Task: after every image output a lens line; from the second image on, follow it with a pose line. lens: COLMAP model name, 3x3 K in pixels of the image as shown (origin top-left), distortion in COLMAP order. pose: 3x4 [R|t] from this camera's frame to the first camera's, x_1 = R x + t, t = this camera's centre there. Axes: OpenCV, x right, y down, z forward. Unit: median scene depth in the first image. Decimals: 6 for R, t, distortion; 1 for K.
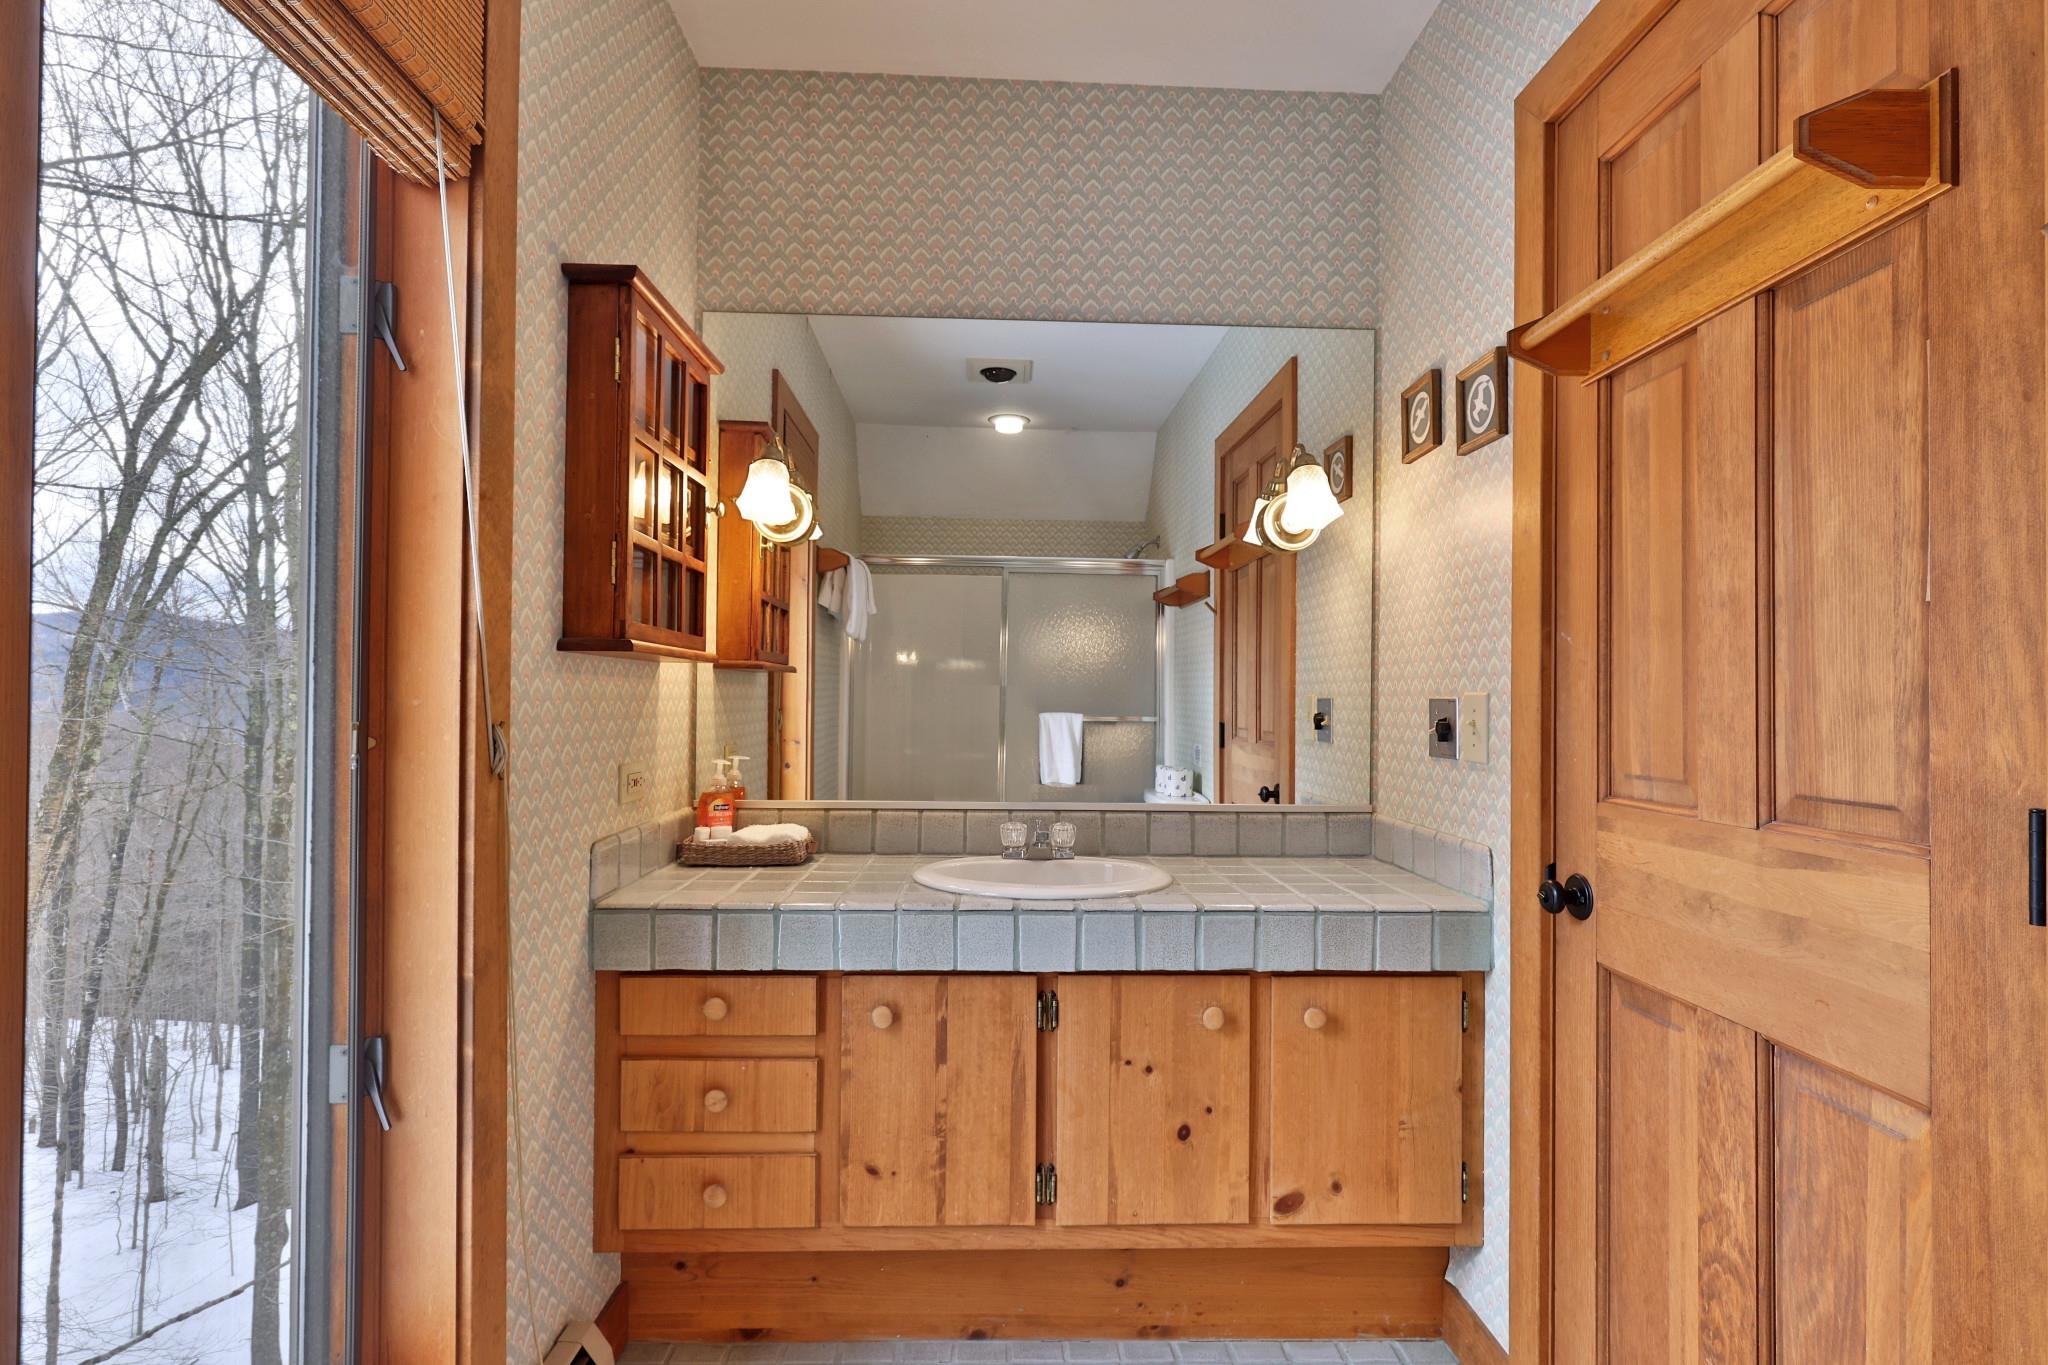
lens RADIAL K [[997.7, 0, 1022.9], [0, 997.7, 691.5], [0, 0, 1]] dist [0.004916, 0.000315]
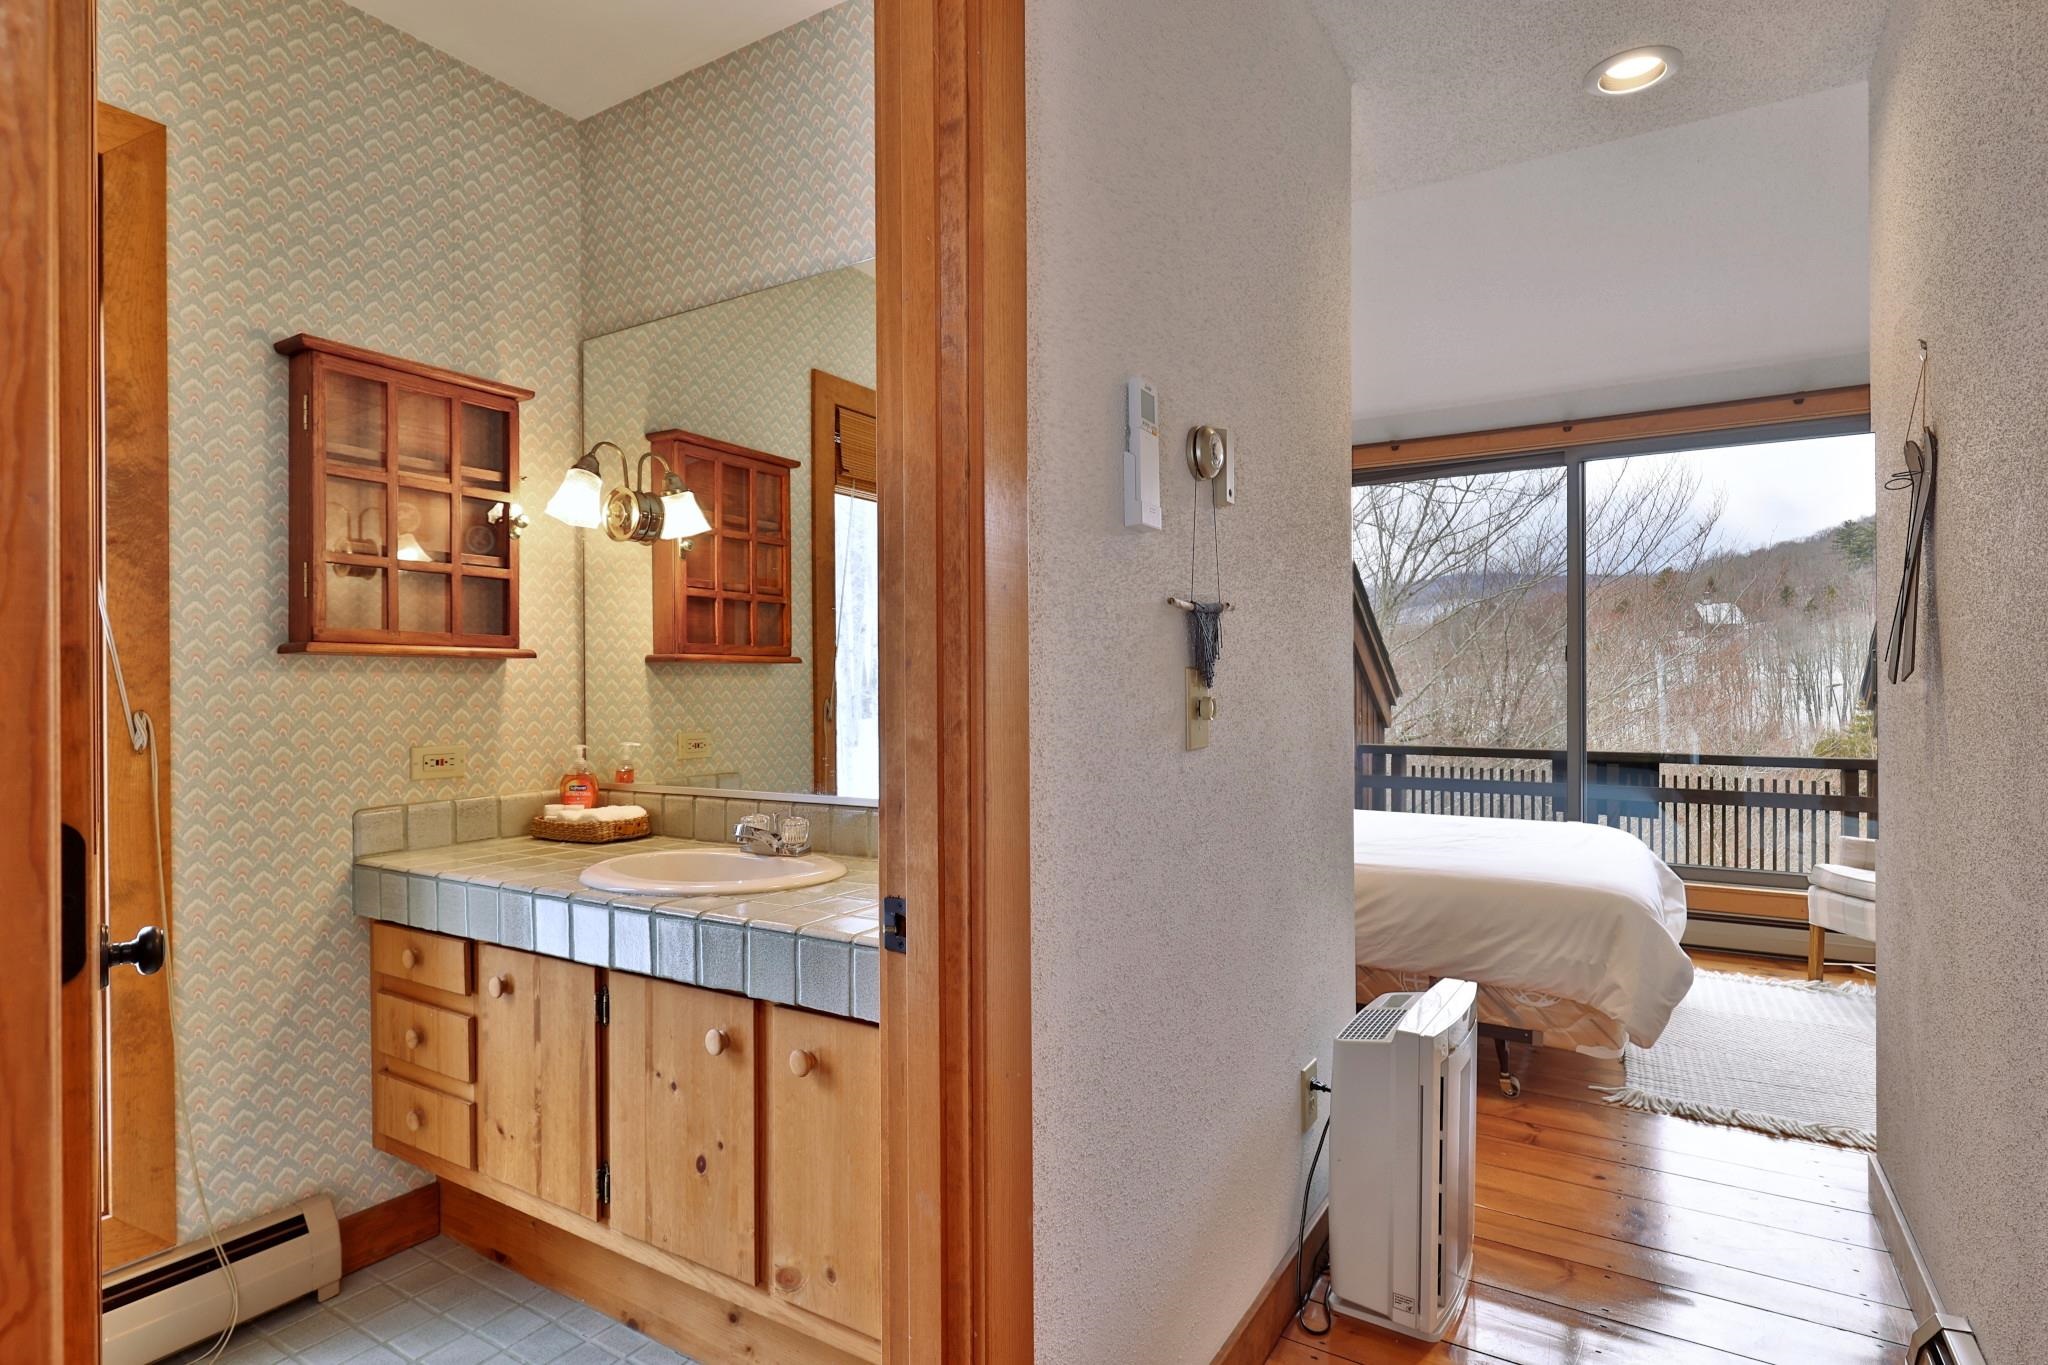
lens RADIAL K [[1048.9, 0, 1015.9], [0, 1048.9, 690.2], [0, 0, 1]] dist [0.005041, 0.000622]
pose [[0.827577, -0.015726, -0.561131, 0.932098], [0.020956, 0.999776, 0.002888, 0.017891], [0.560960, -0.014149, 0.827722, 0.381246]]
